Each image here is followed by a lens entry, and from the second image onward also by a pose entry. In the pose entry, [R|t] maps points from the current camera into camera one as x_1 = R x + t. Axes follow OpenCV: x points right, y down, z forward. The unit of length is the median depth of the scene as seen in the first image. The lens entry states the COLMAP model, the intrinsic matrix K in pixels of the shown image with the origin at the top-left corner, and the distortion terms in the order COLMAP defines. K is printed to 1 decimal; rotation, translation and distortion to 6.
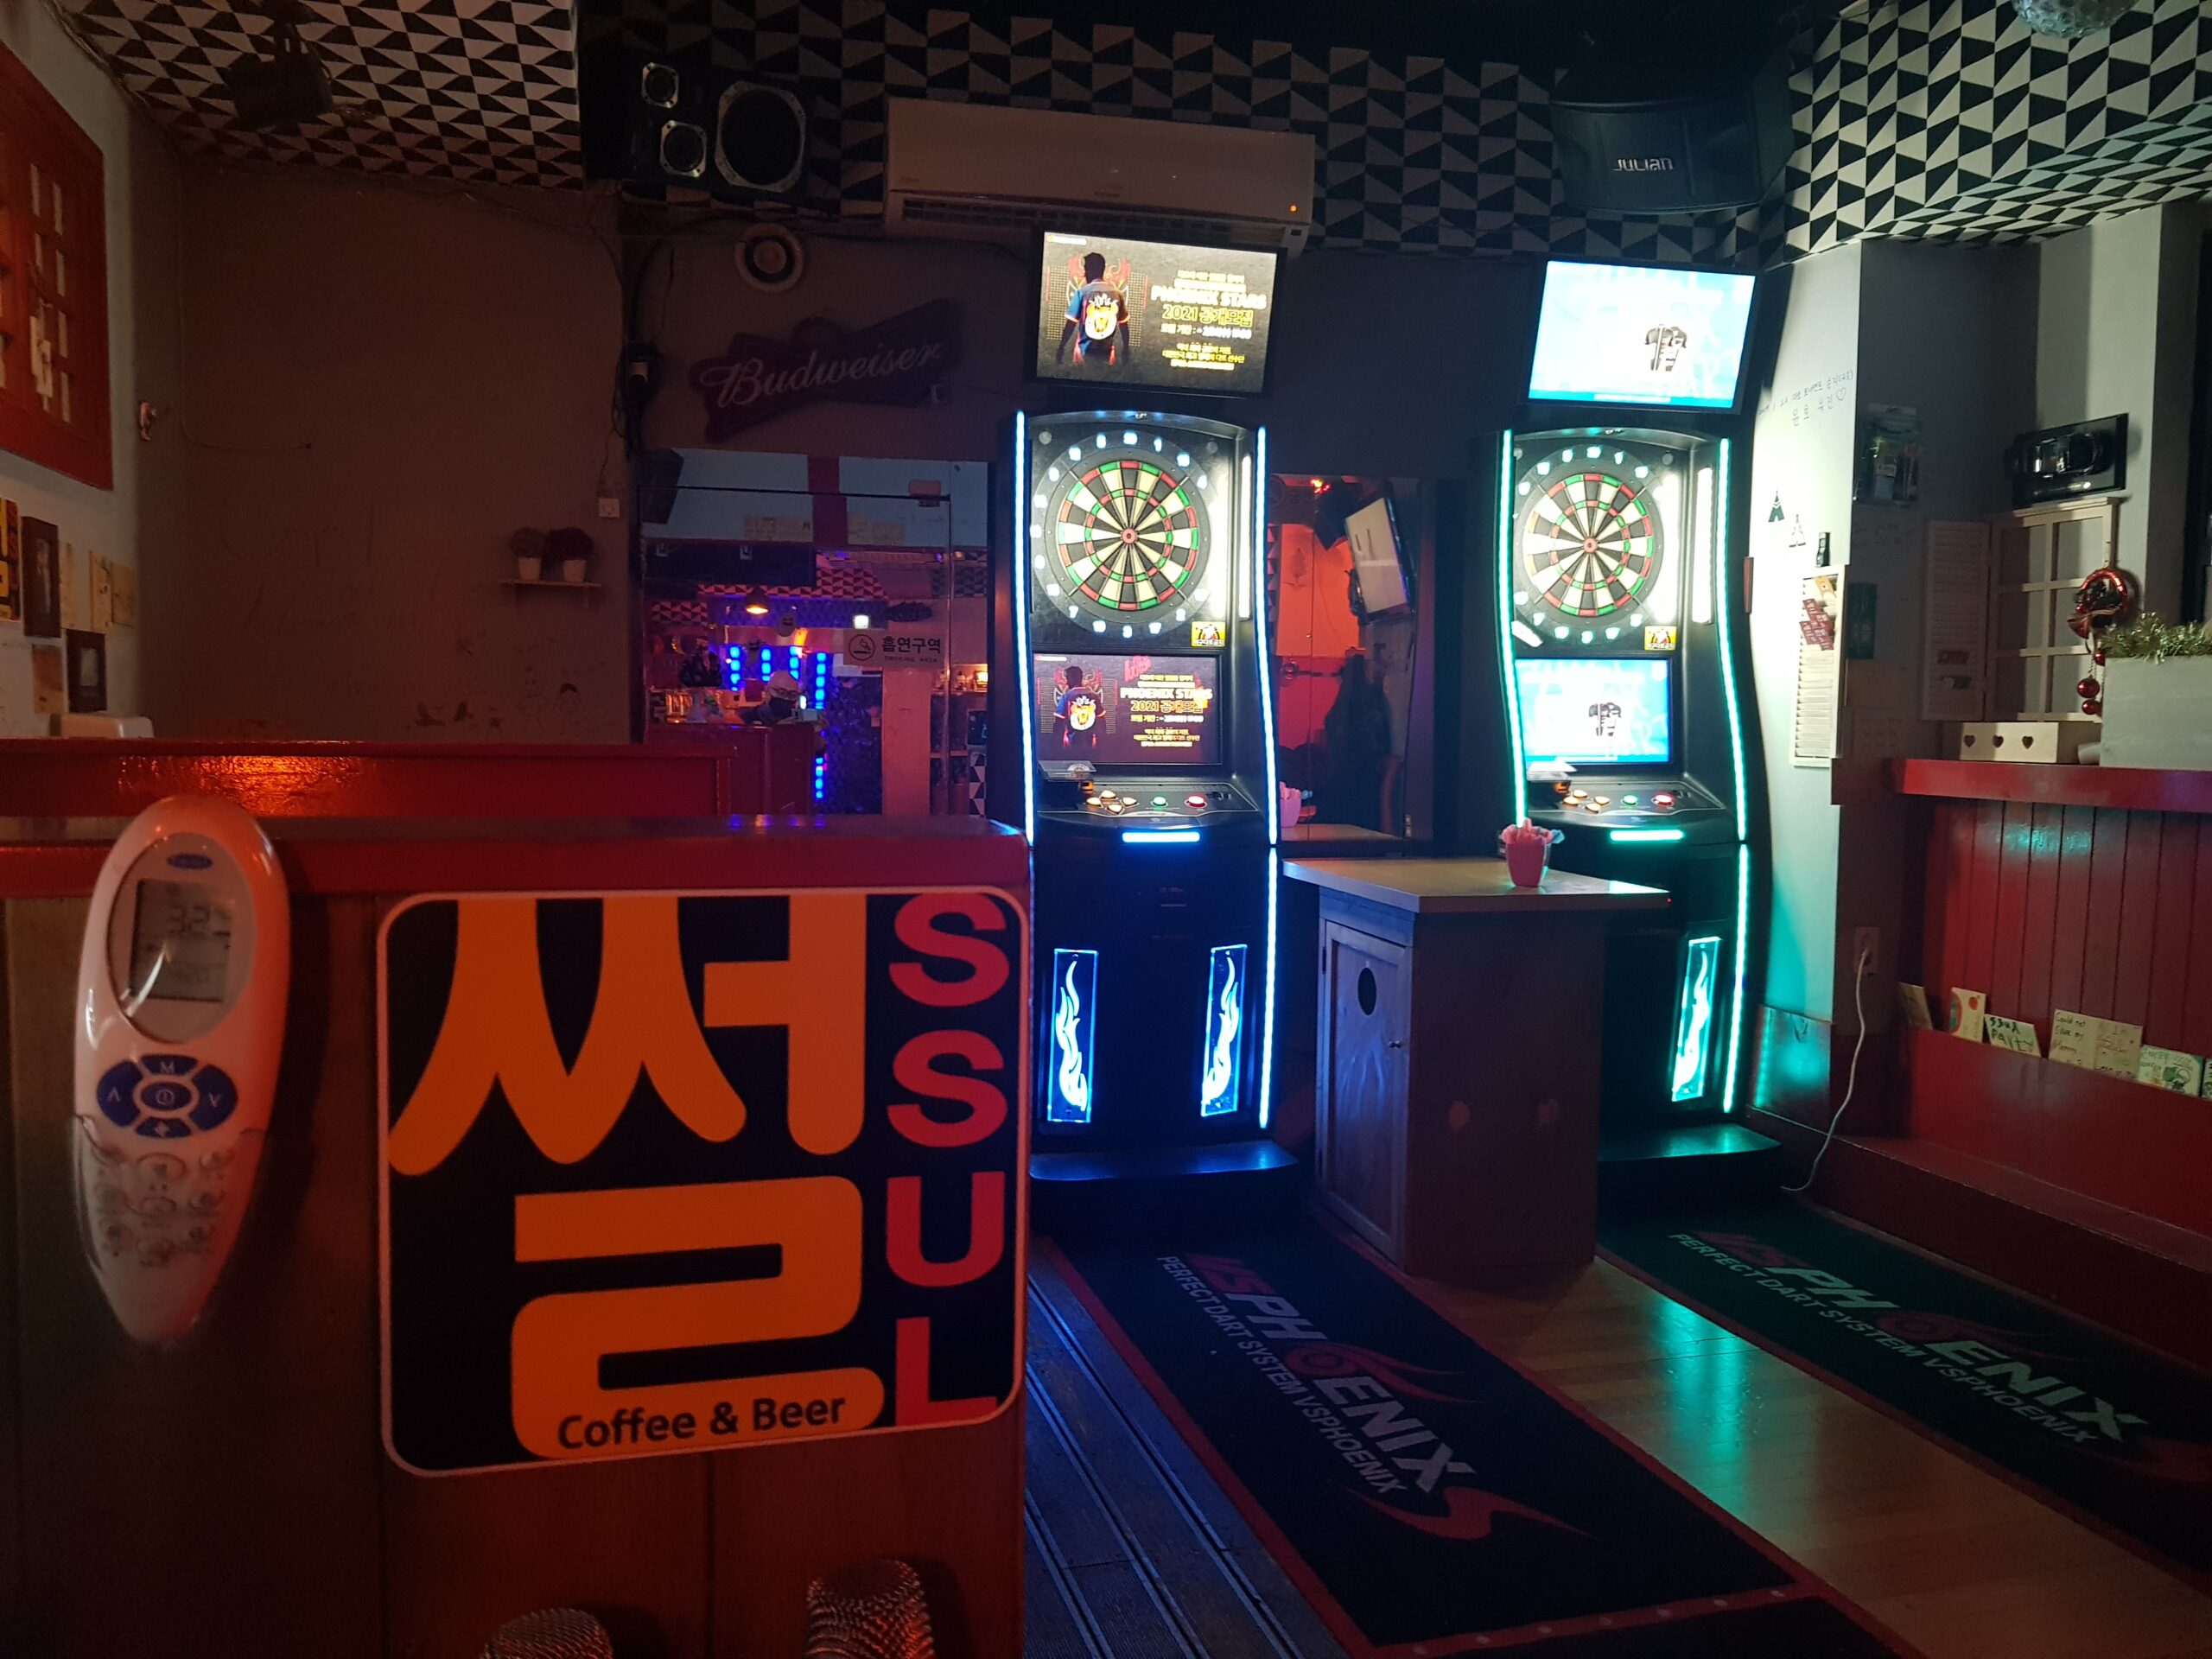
lens RADIAL K [[1731.8, 0, 1106.0], [0, 1731.8, 829.5], [0, 0, 1]] dist [0.001056, 0.000553]
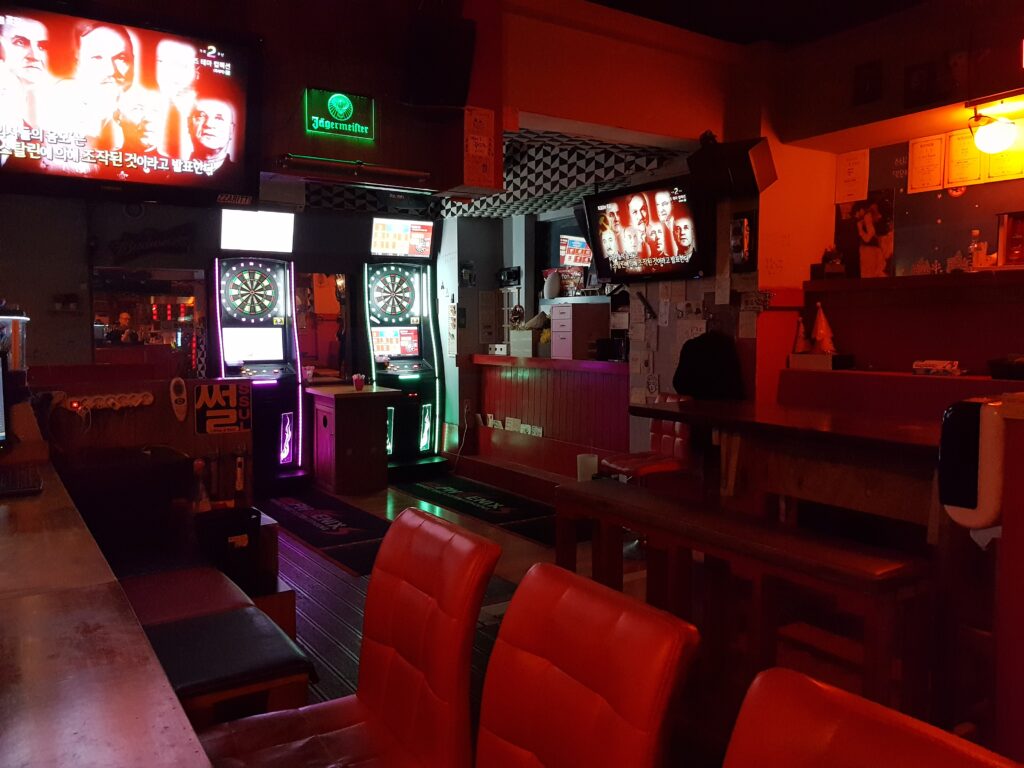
lens RADIAL K [[786.8, 0, 513.0], [0, 786.8, 366.2], [0, 0, 1]] dist [0.193277, -0.434235]
pose [[0.945200, -0.028745, 0.325225, -0.017286], [0.033485, 0.999399, -0.008984, 0.003528], [-0.324772, 0.019382, 0.945594, -0.628751]]
